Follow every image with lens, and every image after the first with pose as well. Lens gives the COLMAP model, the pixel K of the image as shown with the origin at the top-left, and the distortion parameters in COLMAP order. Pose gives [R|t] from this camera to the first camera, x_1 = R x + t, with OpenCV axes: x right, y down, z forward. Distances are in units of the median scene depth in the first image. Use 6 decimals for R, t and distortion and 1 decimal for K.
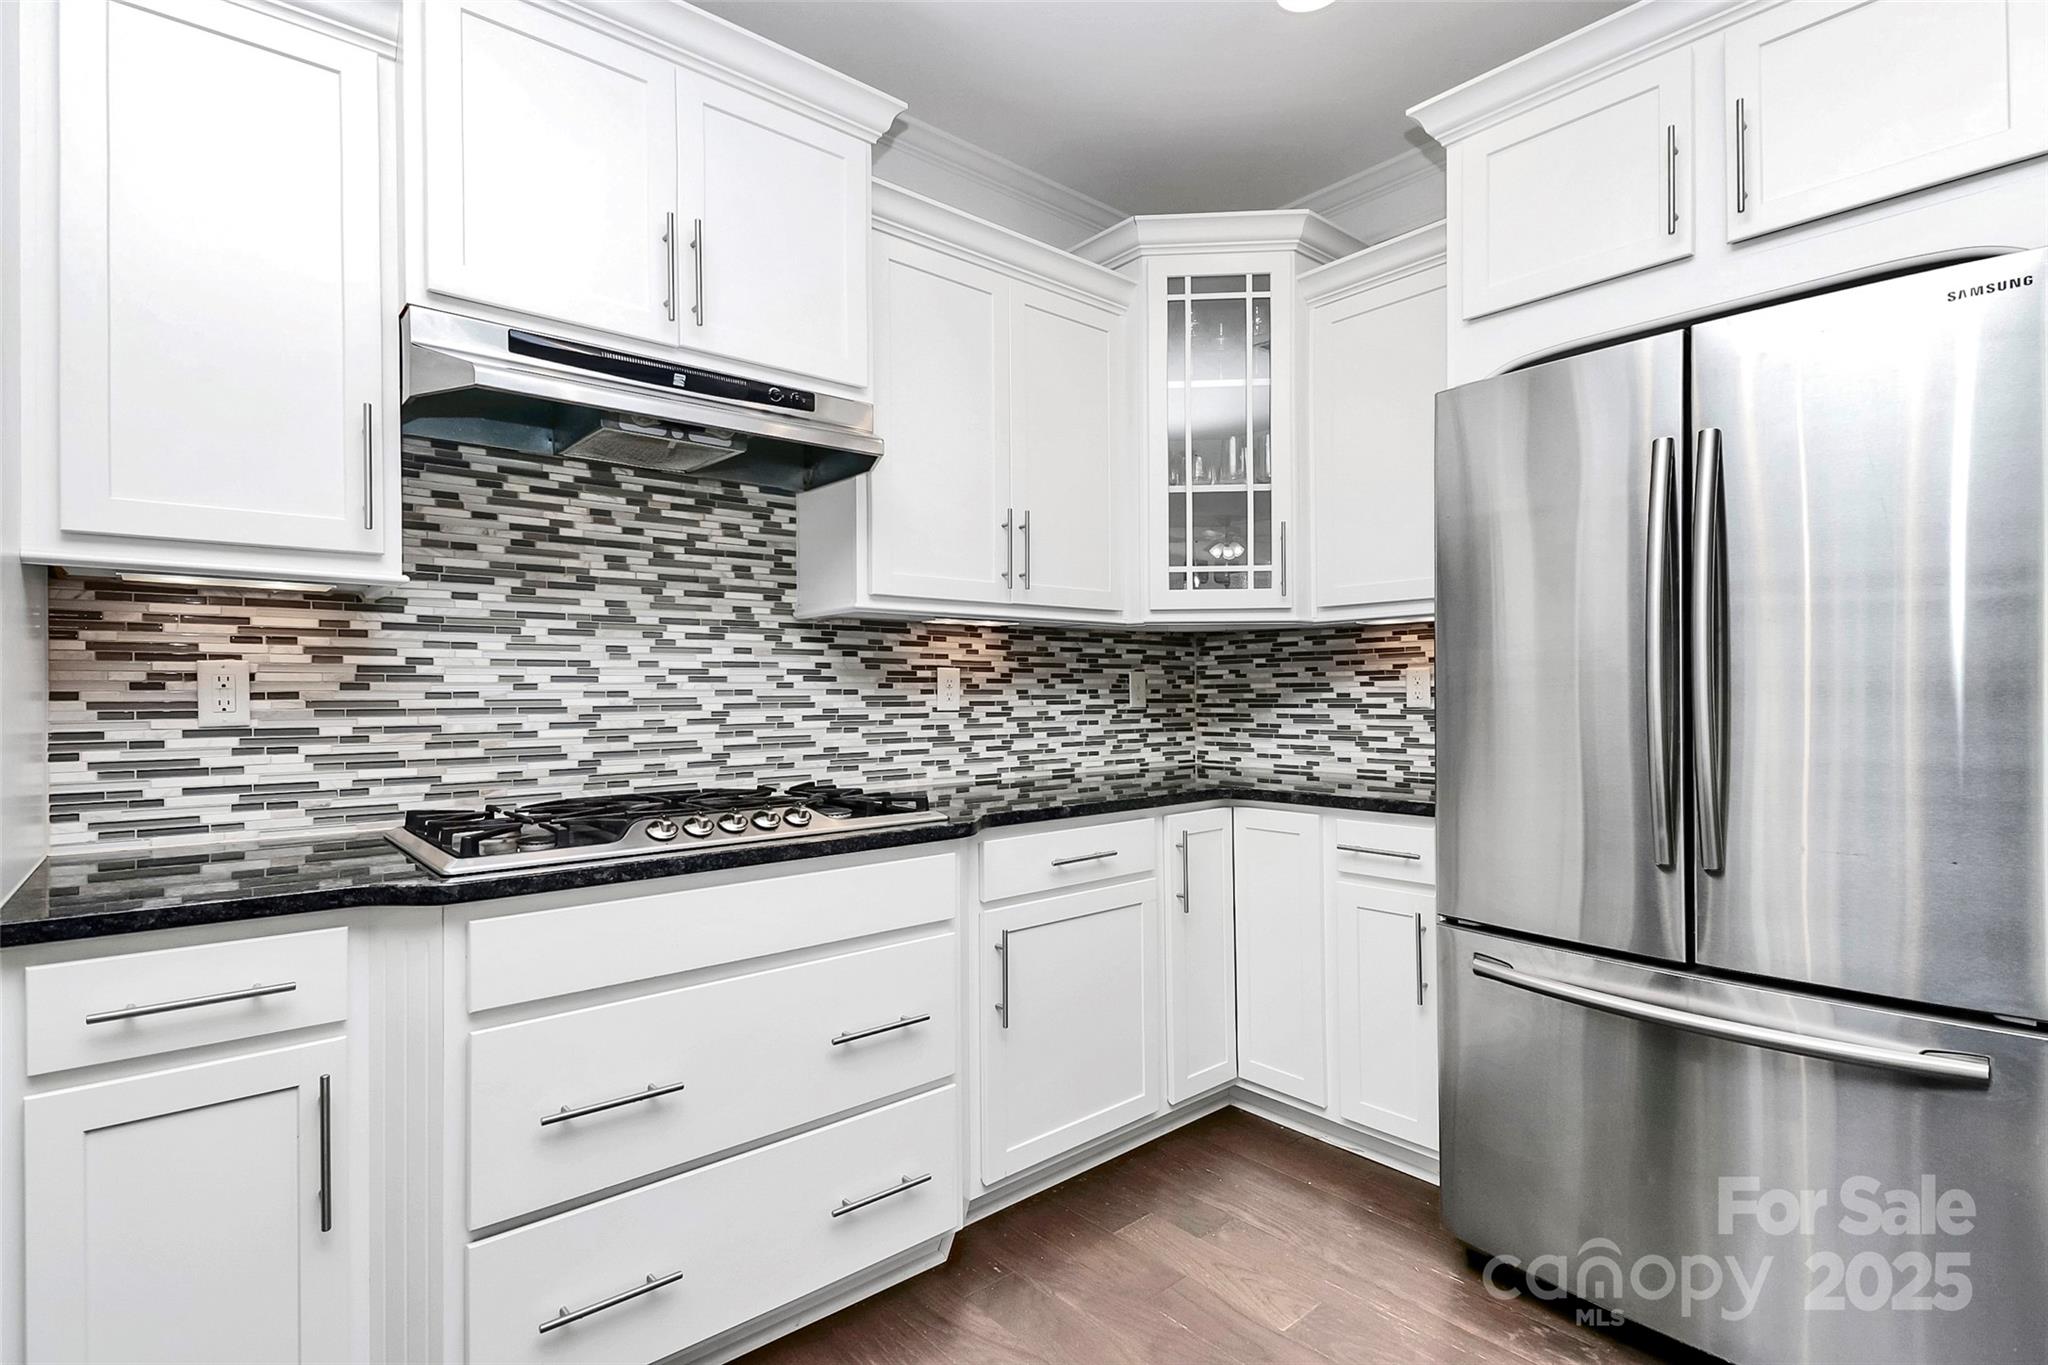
lens RADIAL K [[969.0, 0, 1025.4], [0, 969.0, 694.1], [0, 0, 1]] dist [-0.001500, -0.014101]
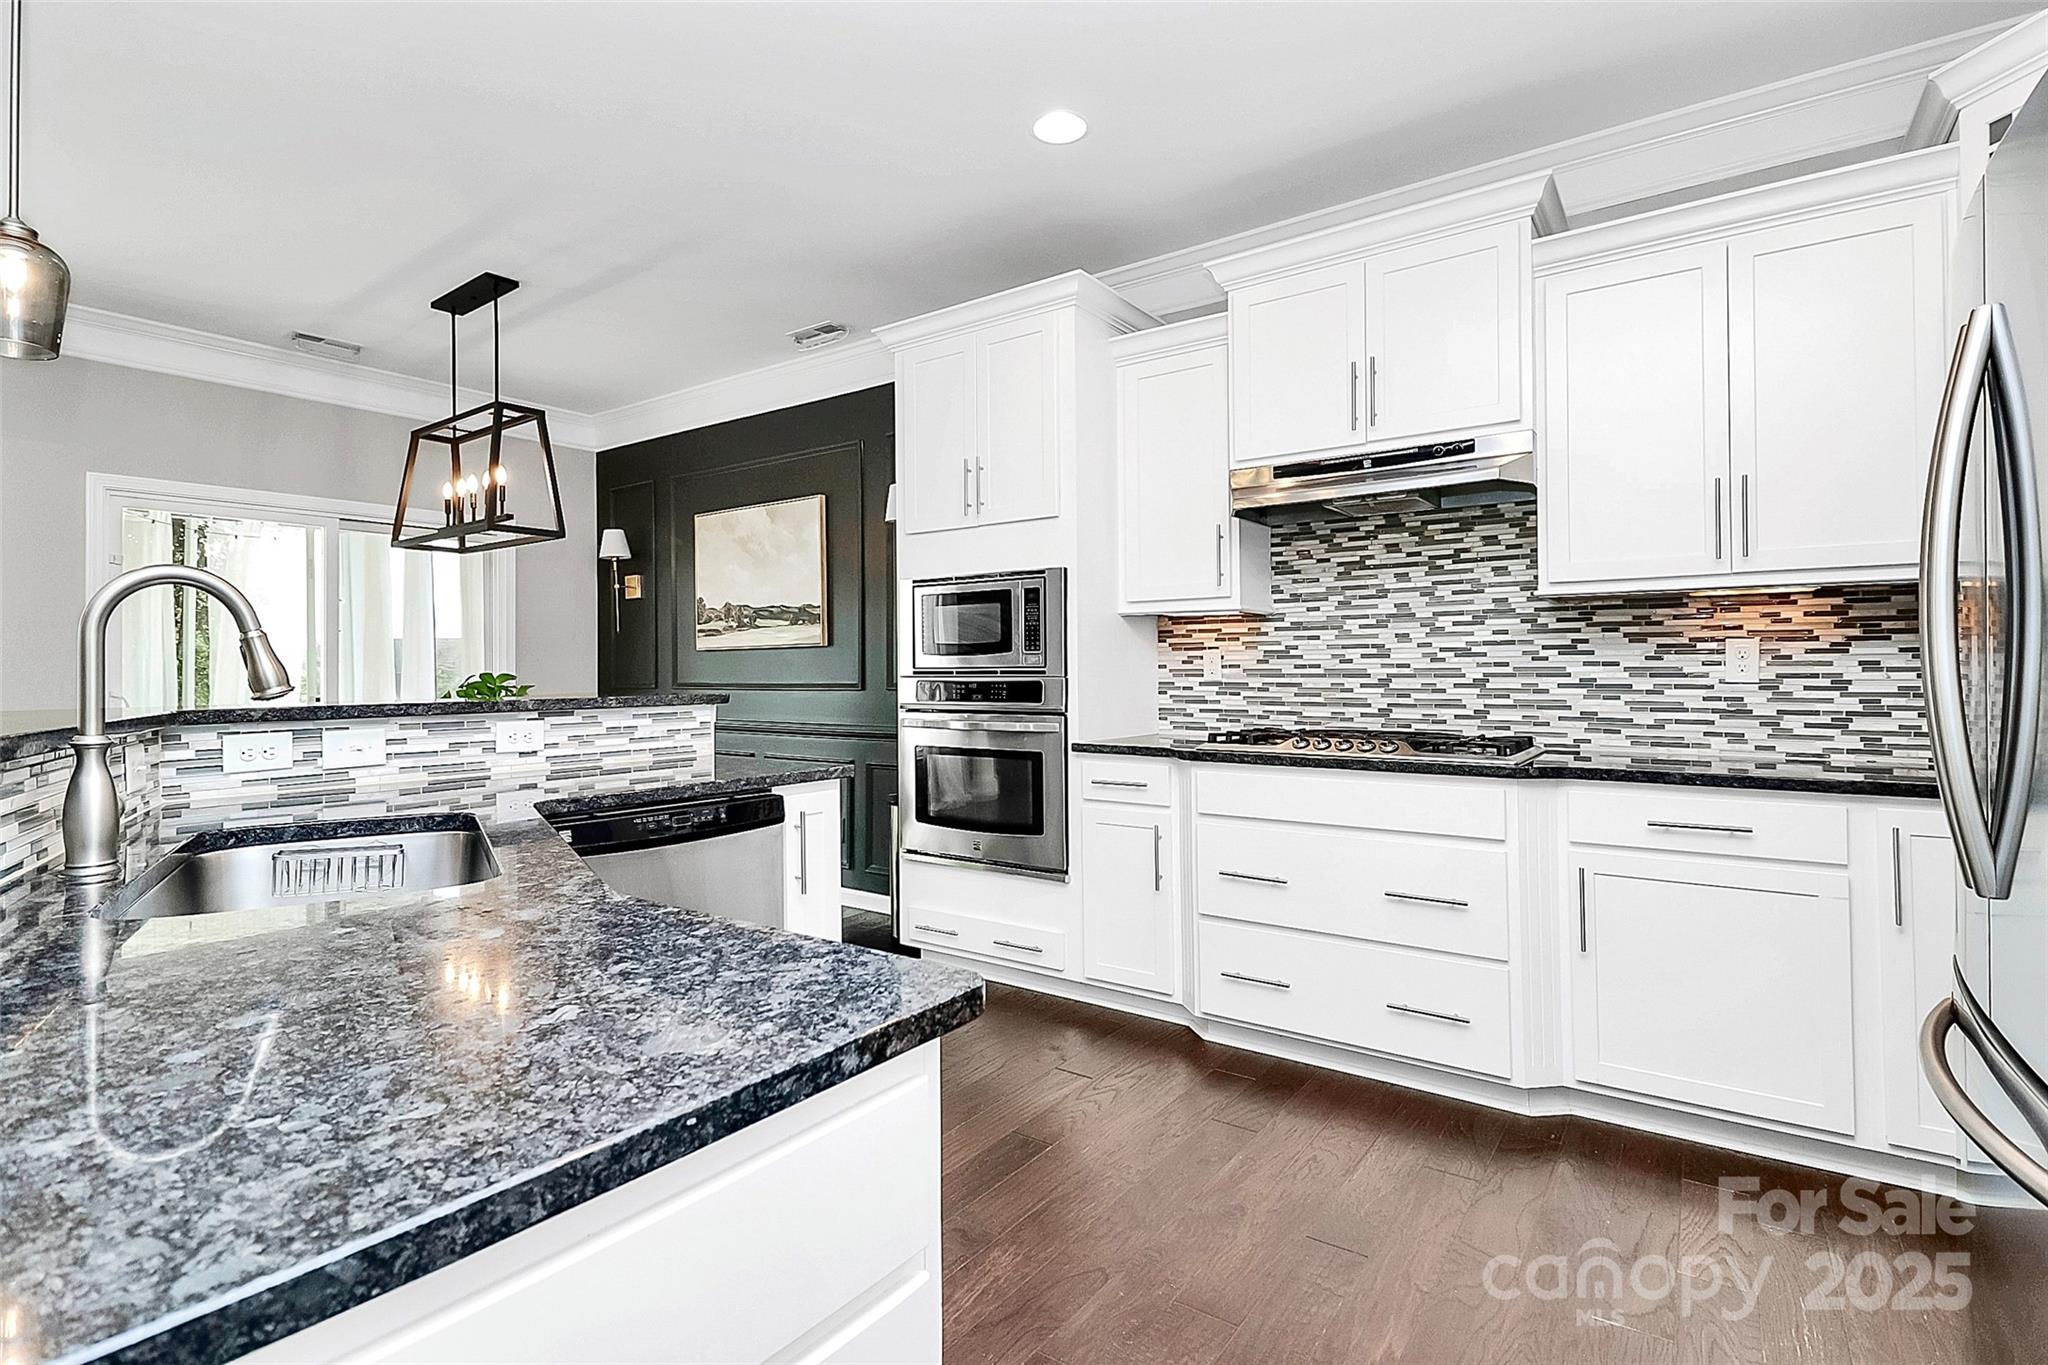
lens RADIAL K [[969.0, 0, 1006.2], [0, 969.0, 679.3], [0, 0, 1]] dist [-0.001500, -0.014101]
pose [[0.215913, 0.010918, -0.976352, 0.704087], [-0.002078, 0.999940, 0.010722, 0.004889], [0.976410, -0.000286, 0.215923, 0.062510]]
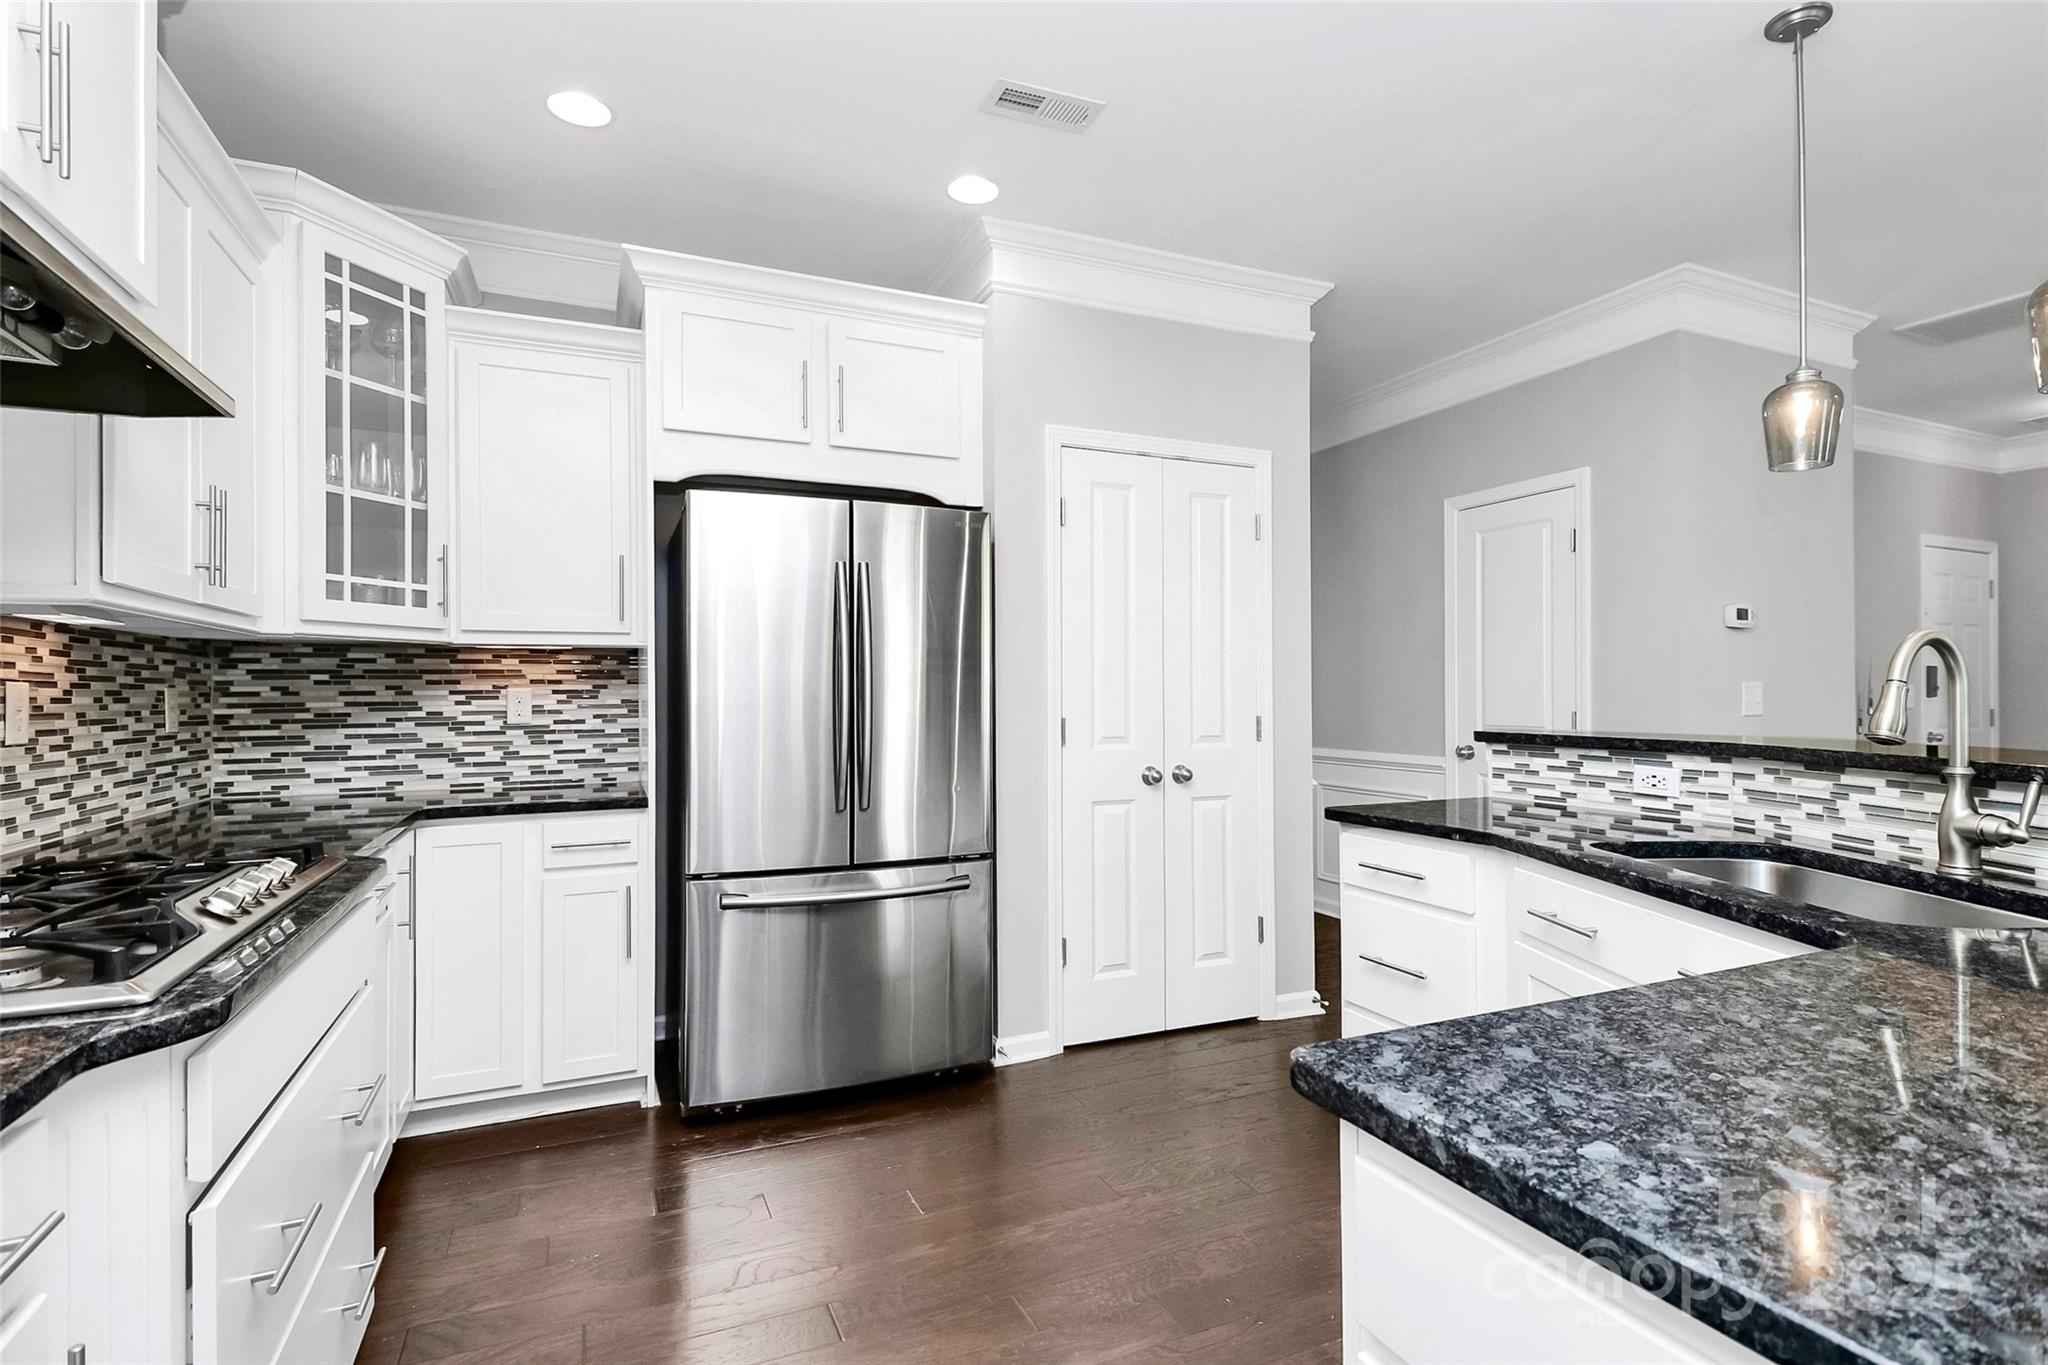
lens RADIAL K [[969.0, 0, 992.9], [0, 969.0, 695.8], [0, 0, 1]] dist [-0.001500, -0.014101]
pose [[0.293853, 0.002777, 0.955847, -0.513257], [0.007358, 0.999960, -0.005167, -0.008741], [-0.955822, 0.008551, 0.293820, 0.144200]]
